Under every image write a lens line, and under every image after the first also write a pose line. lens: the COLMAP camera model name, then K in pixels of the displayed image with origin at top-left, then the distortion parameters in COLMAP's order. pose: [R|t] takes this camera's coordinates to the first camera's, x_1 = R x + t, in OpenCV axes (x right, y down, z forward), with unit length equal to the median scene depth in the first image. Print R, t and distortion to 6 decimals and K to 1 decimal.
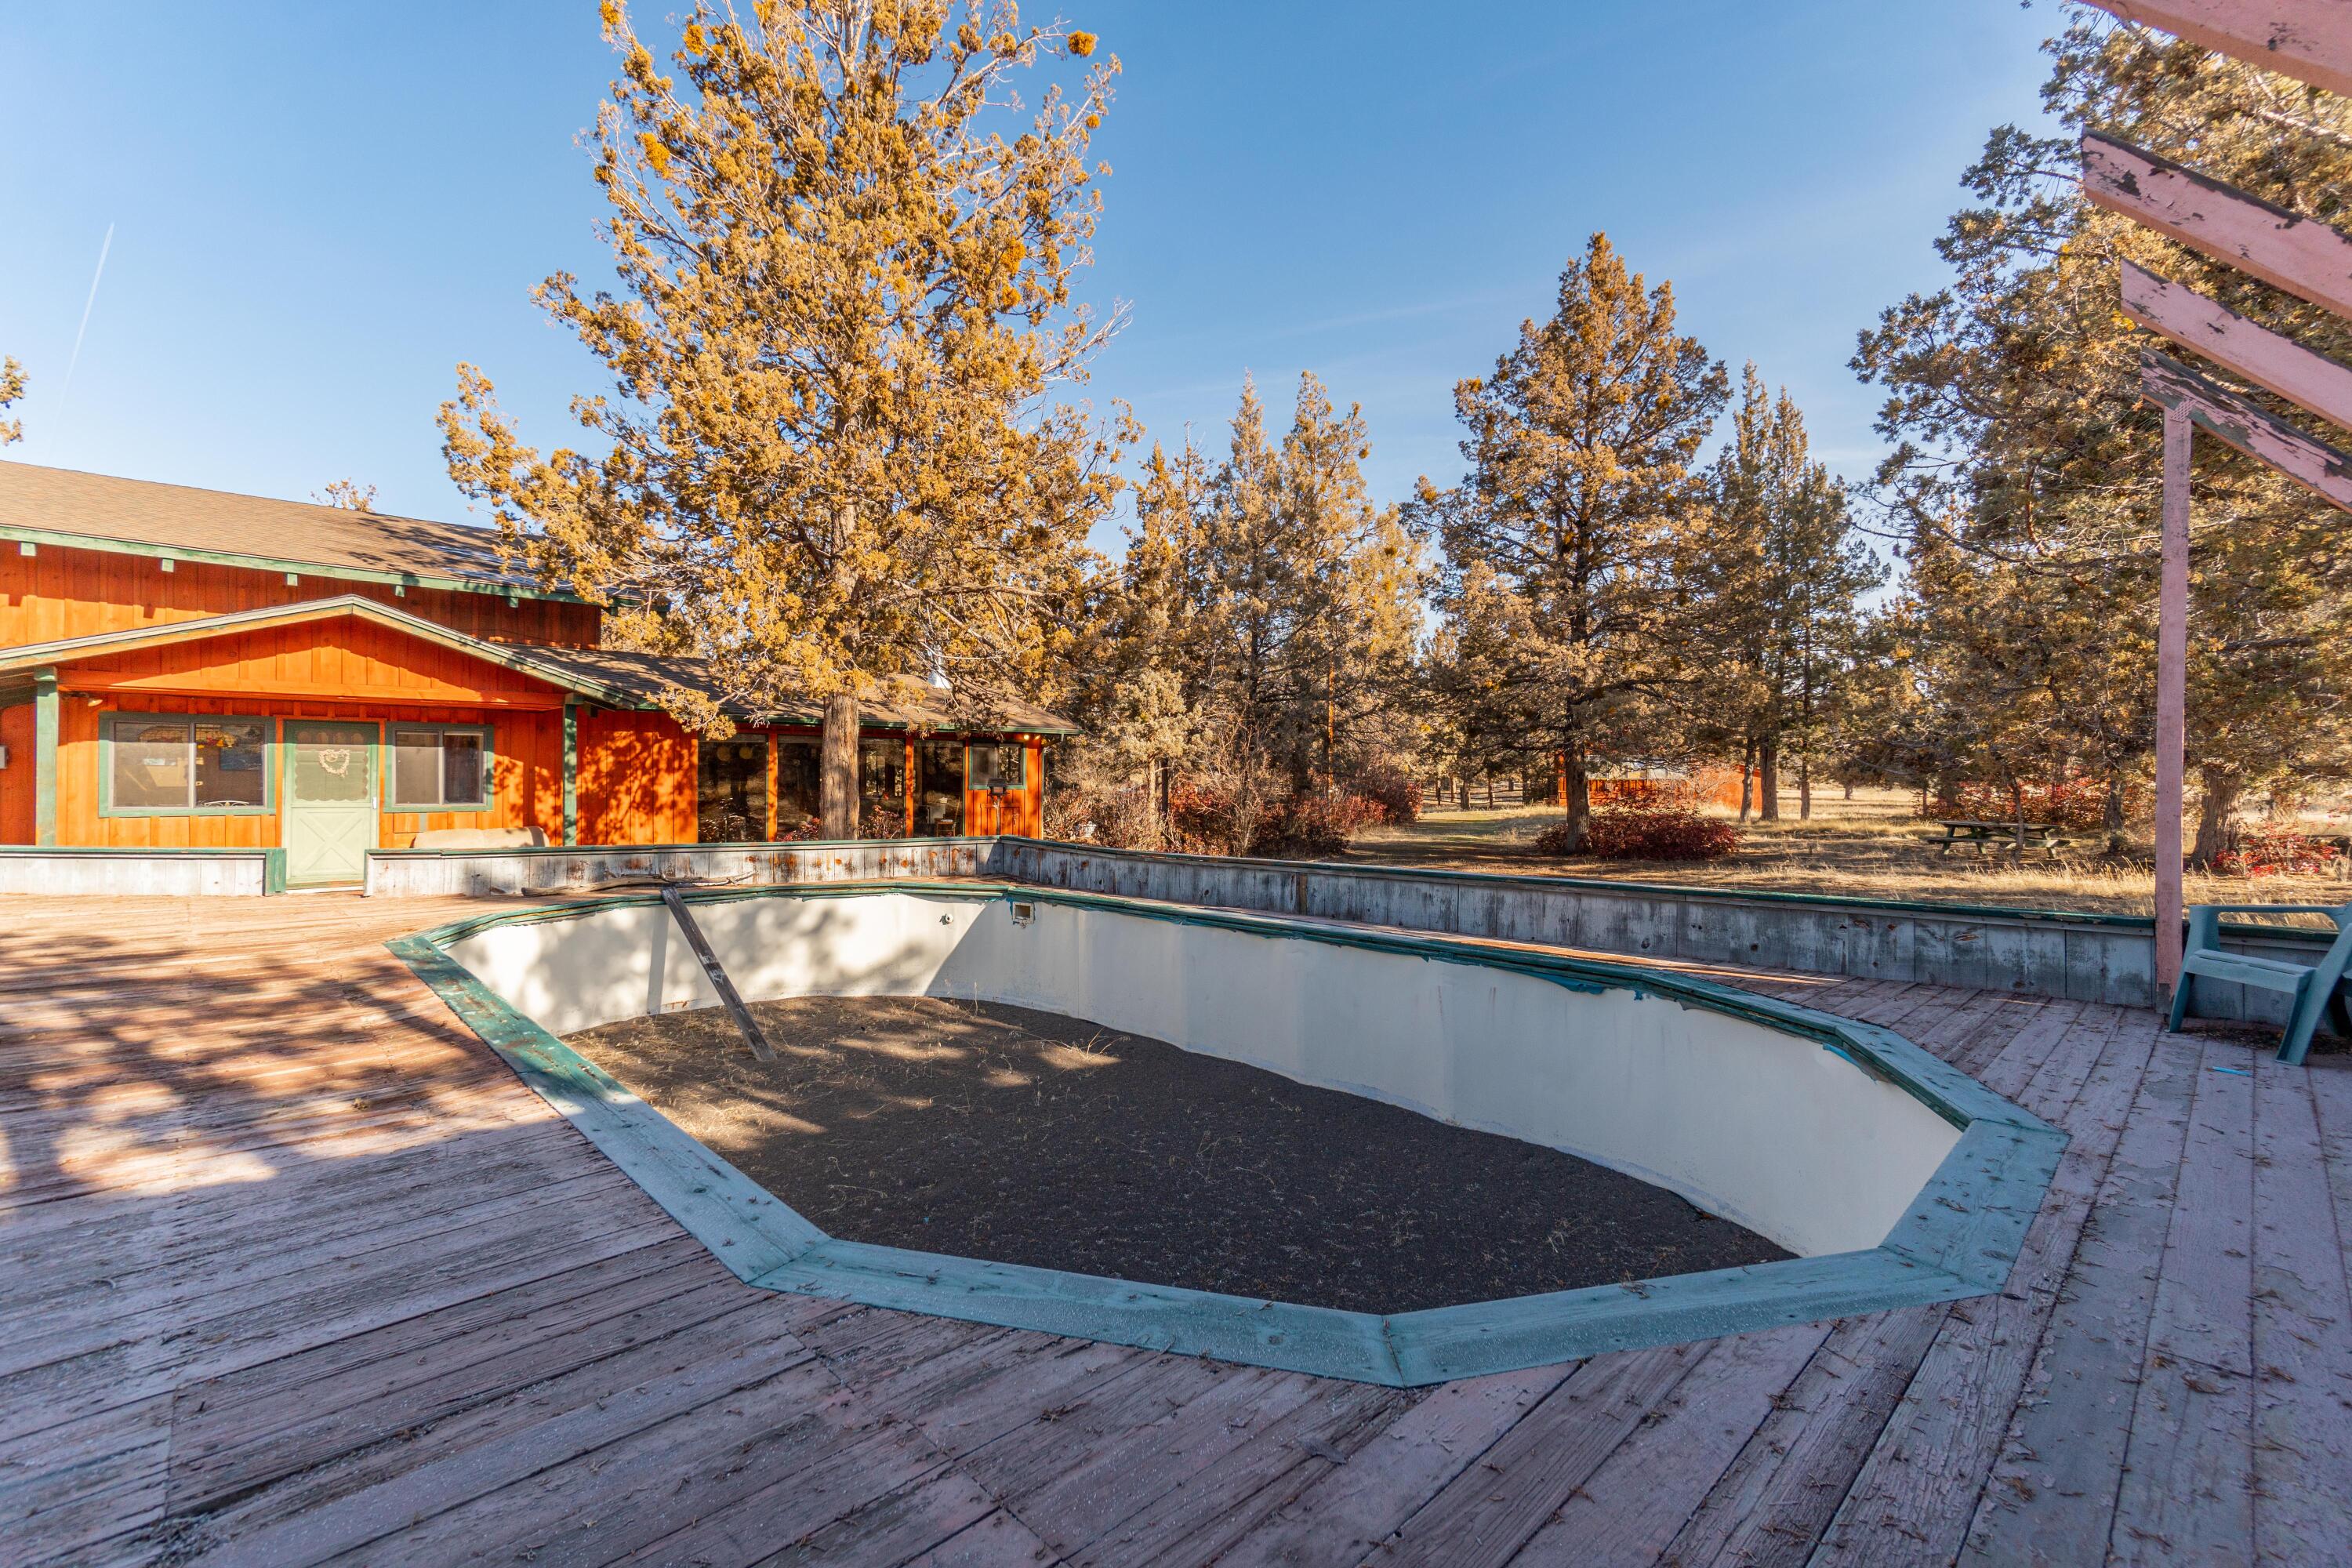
lens RADIAL K [[1027.2, 0, 1170.5], [0, 1027.2, 787.0], [0, 0, 1]] dist [0.004745, -0.000005]
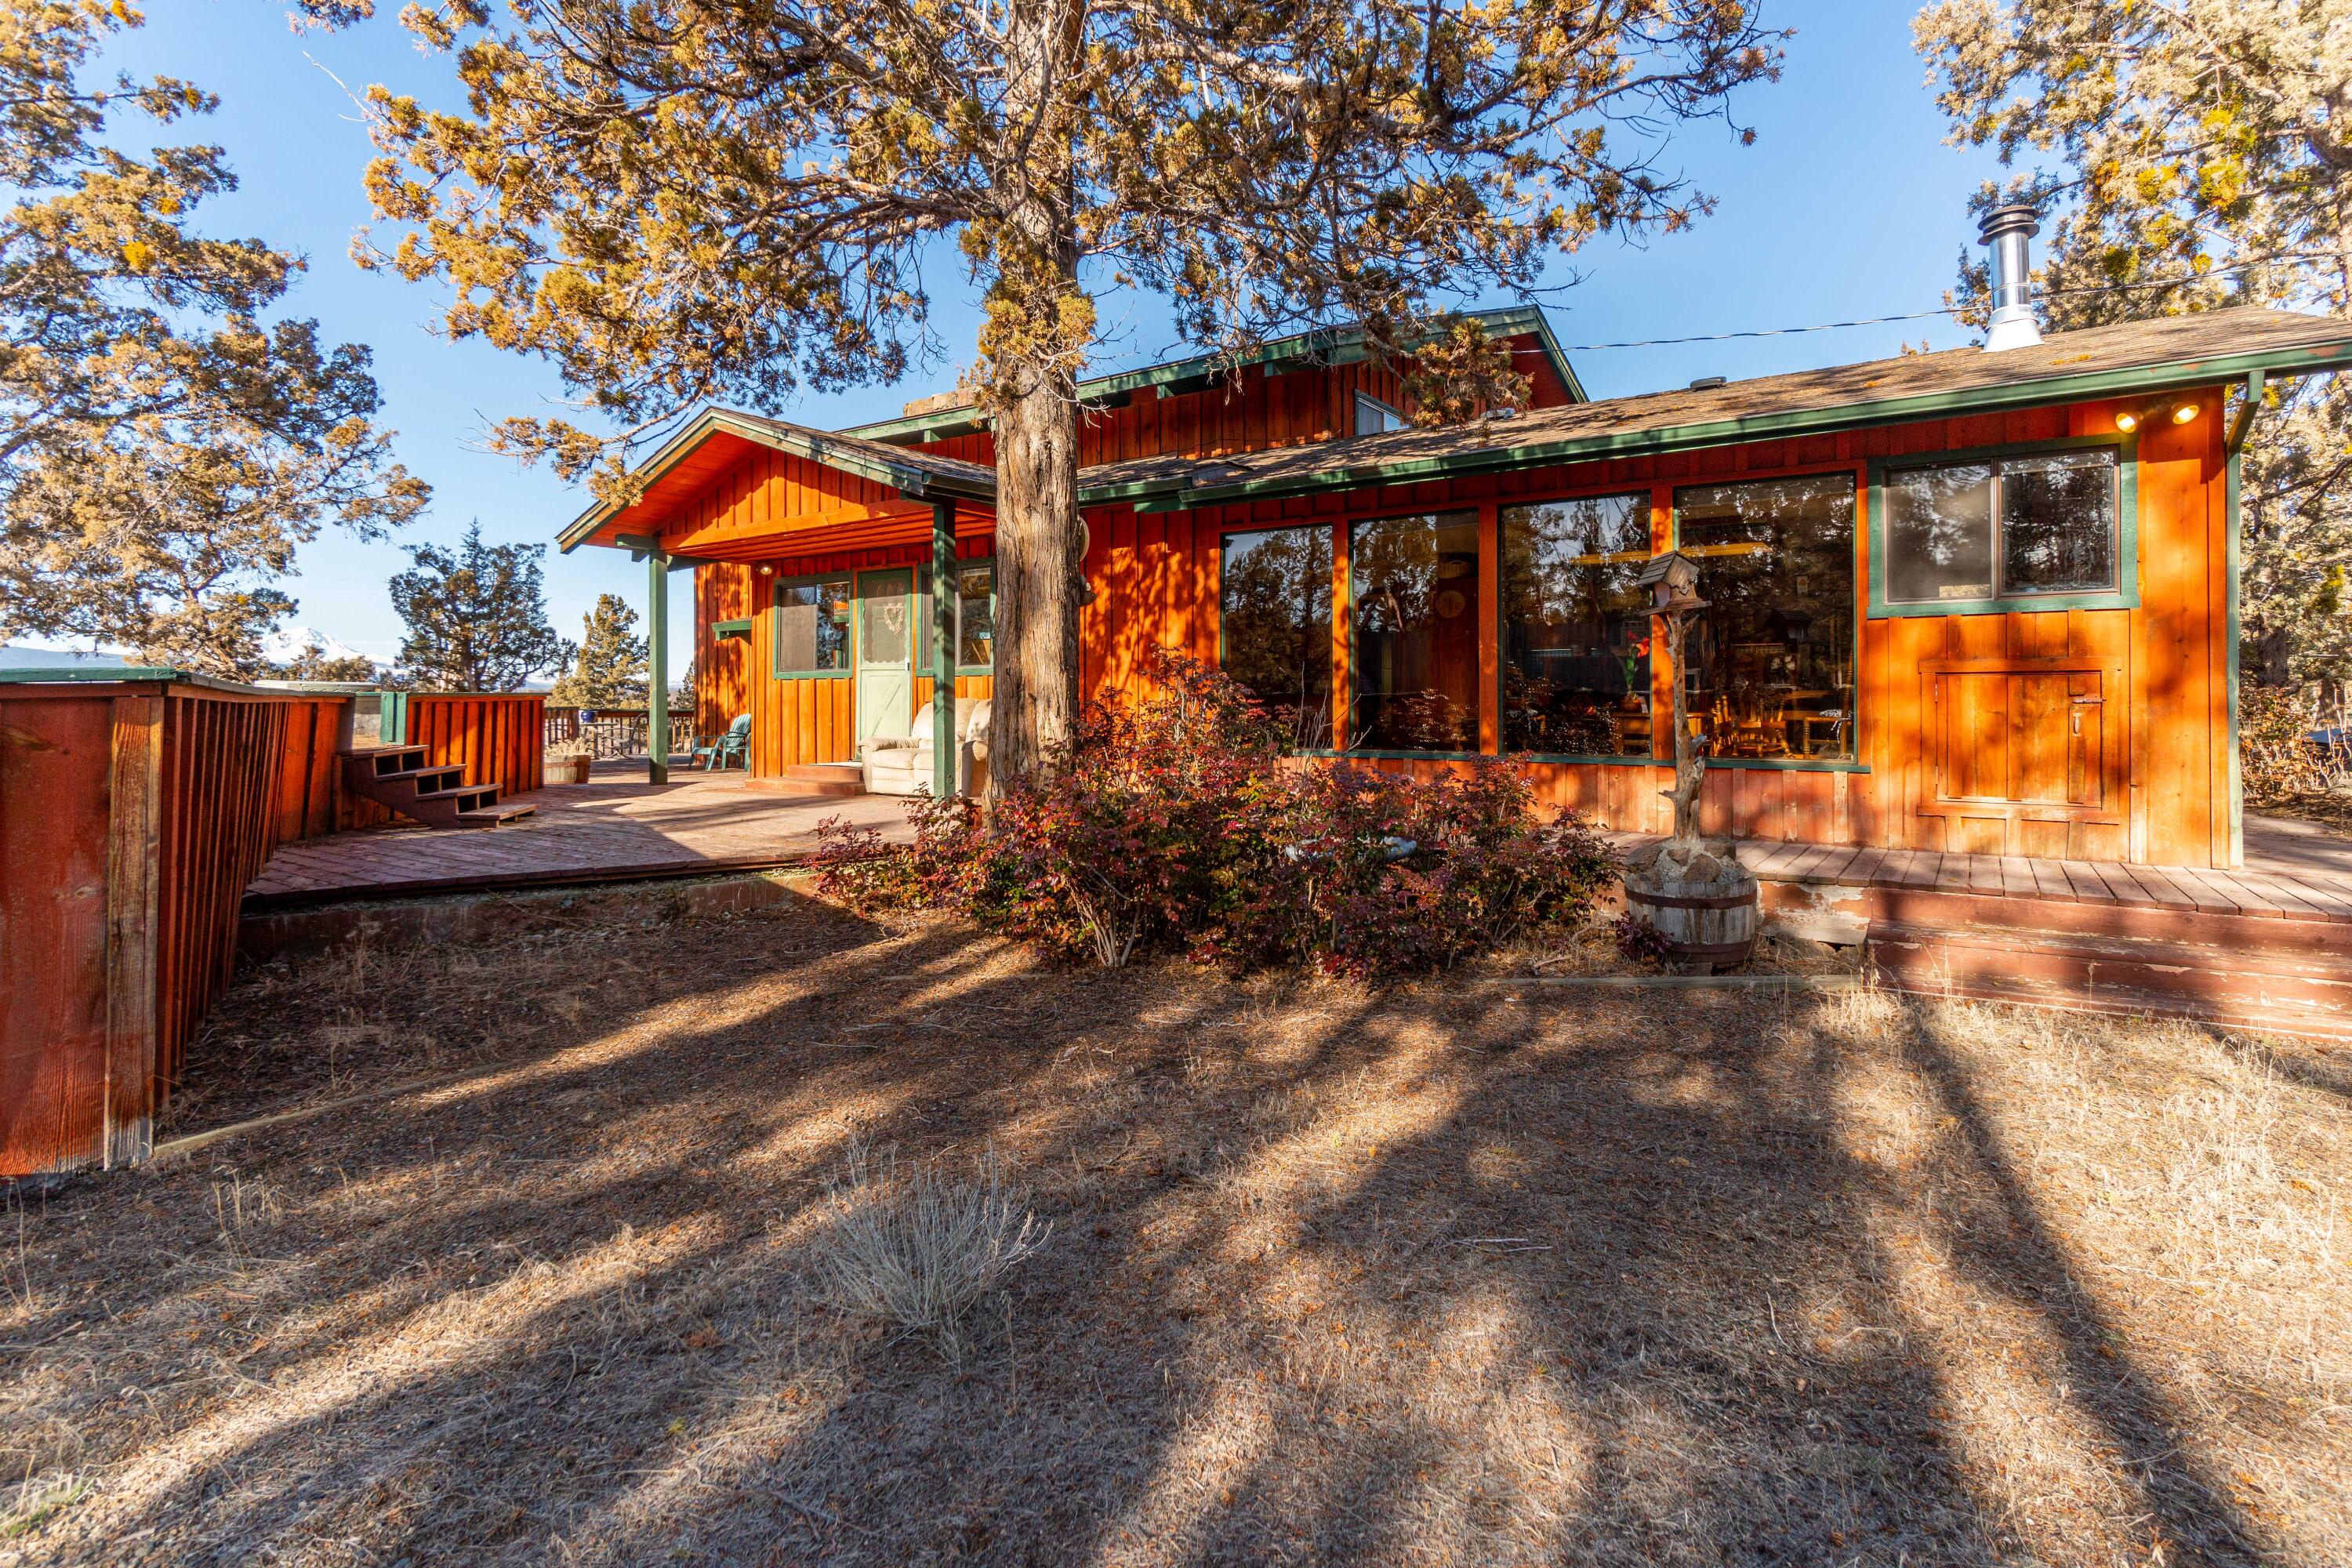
lens RADIAL K [[1096.0, 0, 1277.7], [0, 1096.0, 703.9], [0, 0, 1]] dist [-0.008538, 0.002162]
pose [[0.244549, 0.007961, -0.969604, 0.126915], [0.001606, 0.999962, 0.008615, 0.034948], [0.969636, -0.003664, 0.244527, 0.939707]]
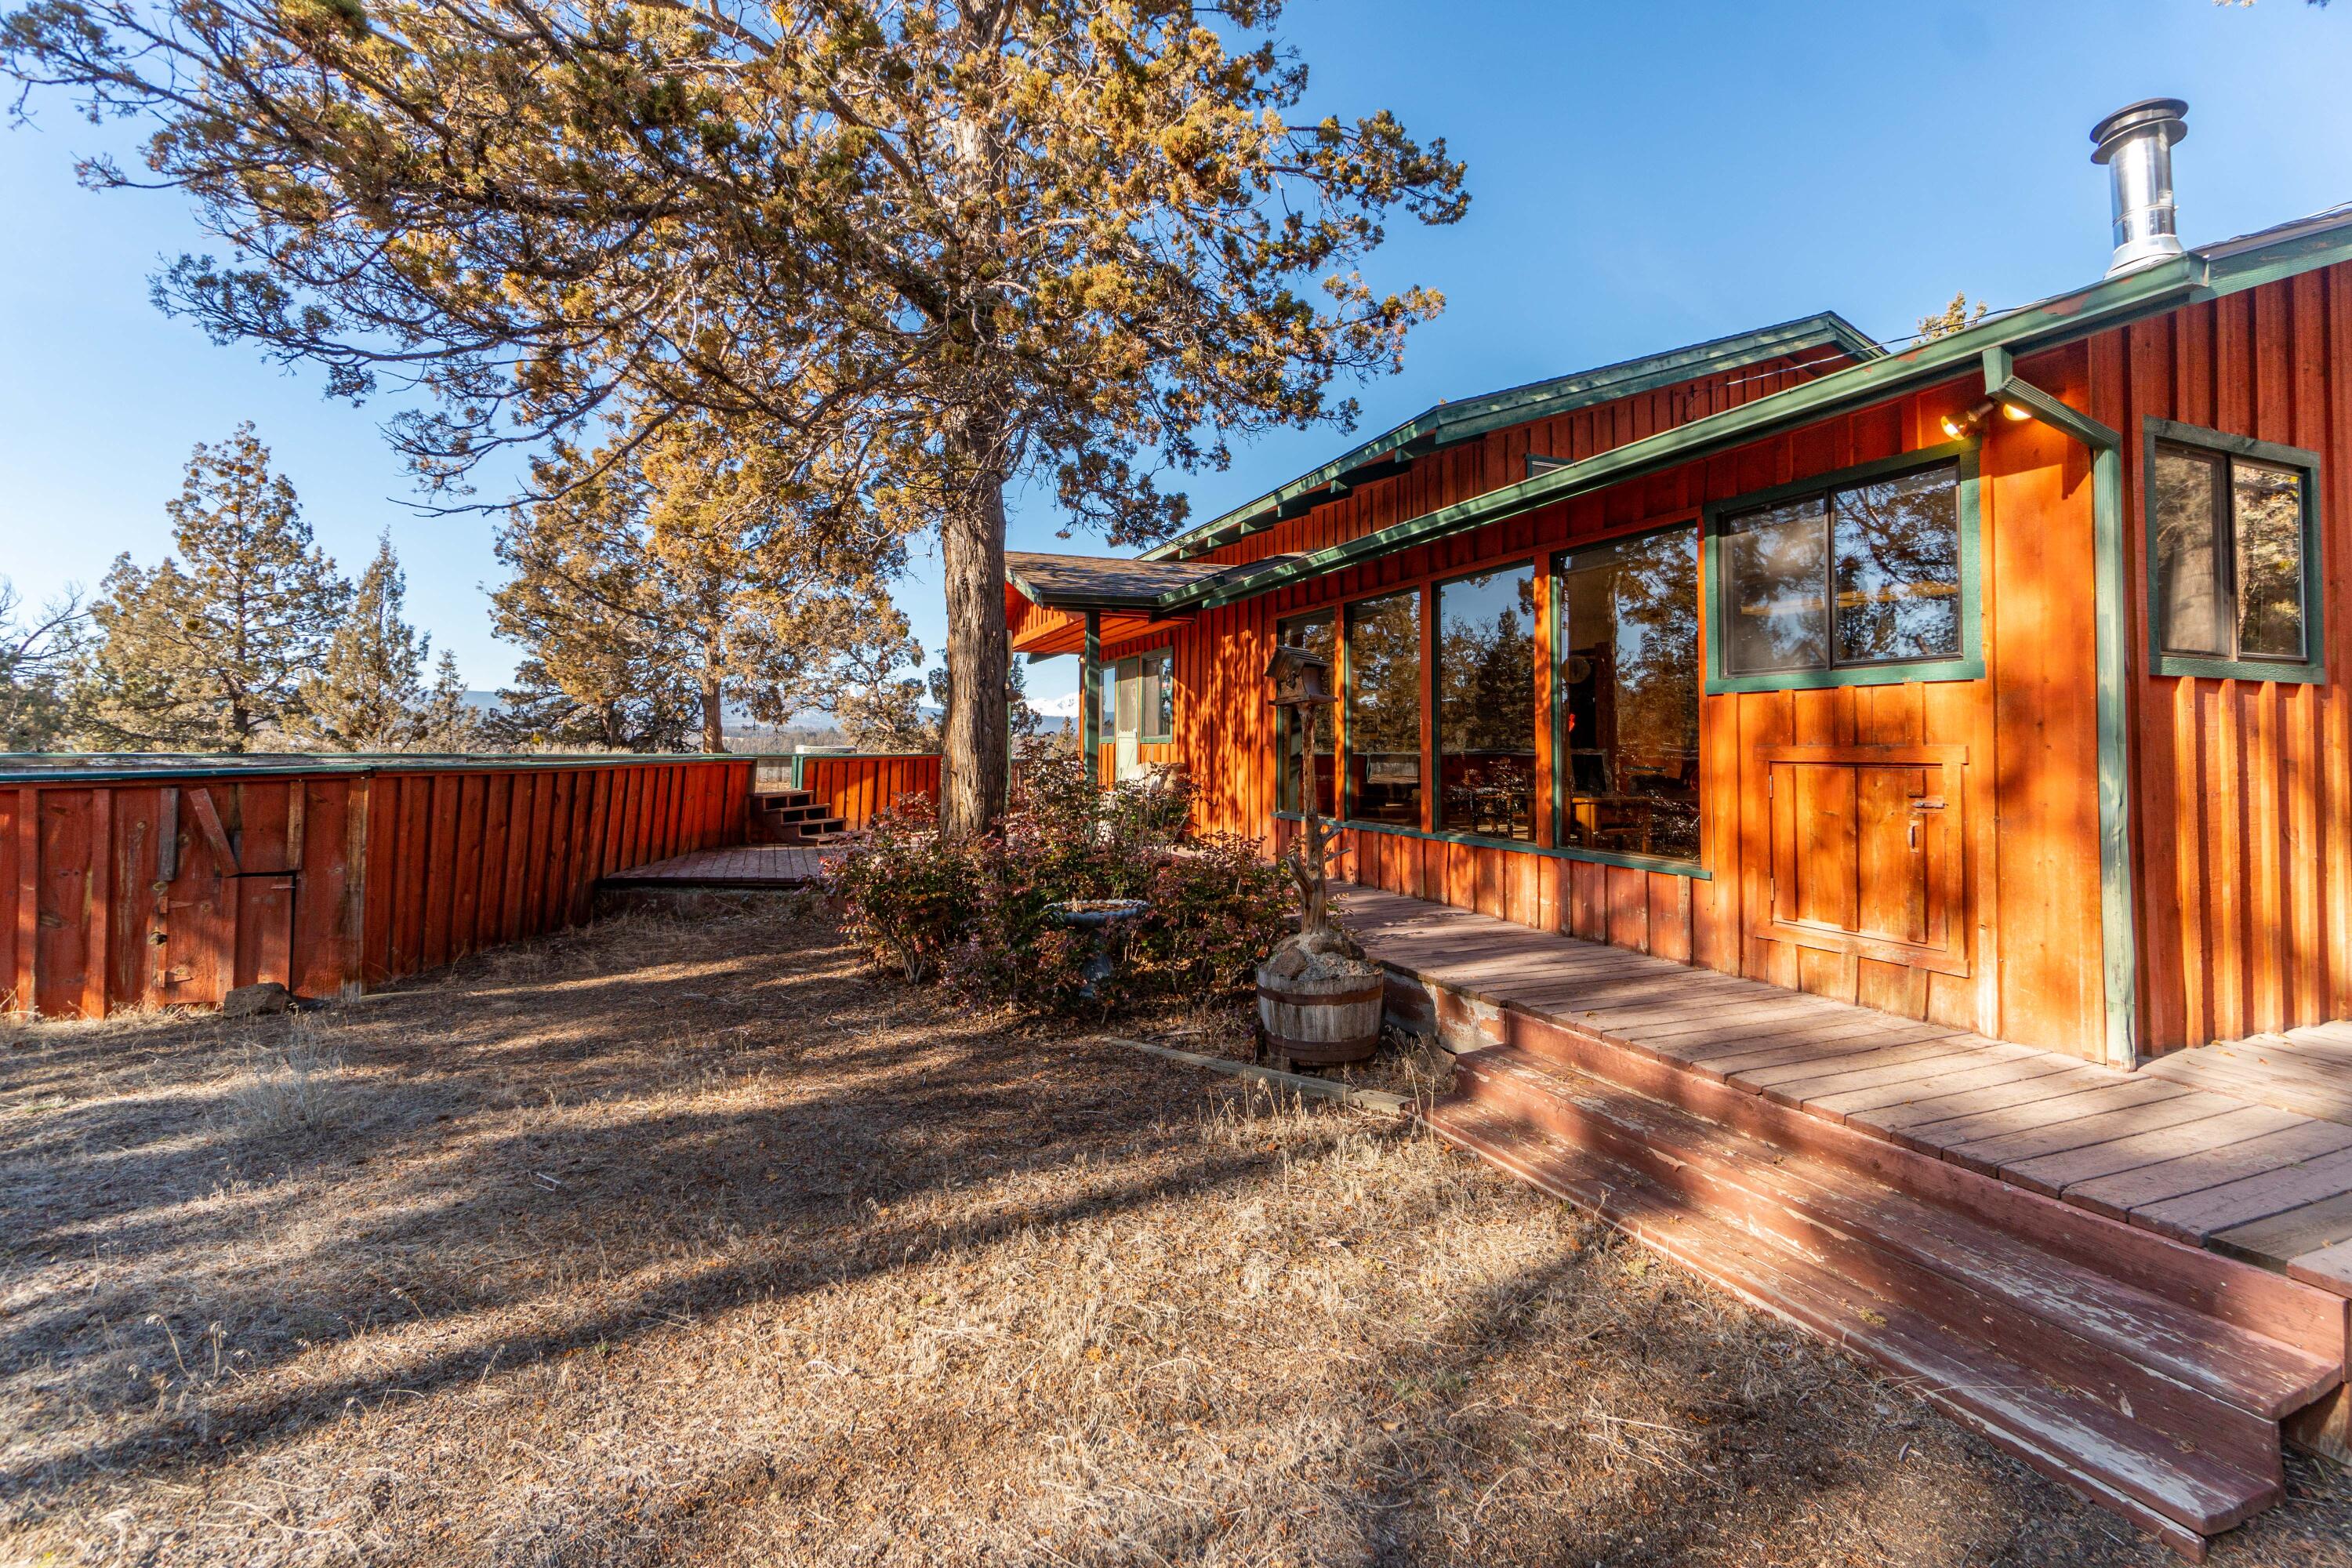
lens RADIAL K [[1027.2, 0, 1215.6], [0, 1027.2, 722.1], [0, 0, 1]] dist [0.004745, -0.000005]
pose [[-0.341029, -0.016792, -0.939903, 0.141576], [0.000337, 0.999838, -0.017985, 0.020263], [0.940053, -0.006450, -0.340968, 1.247031]]
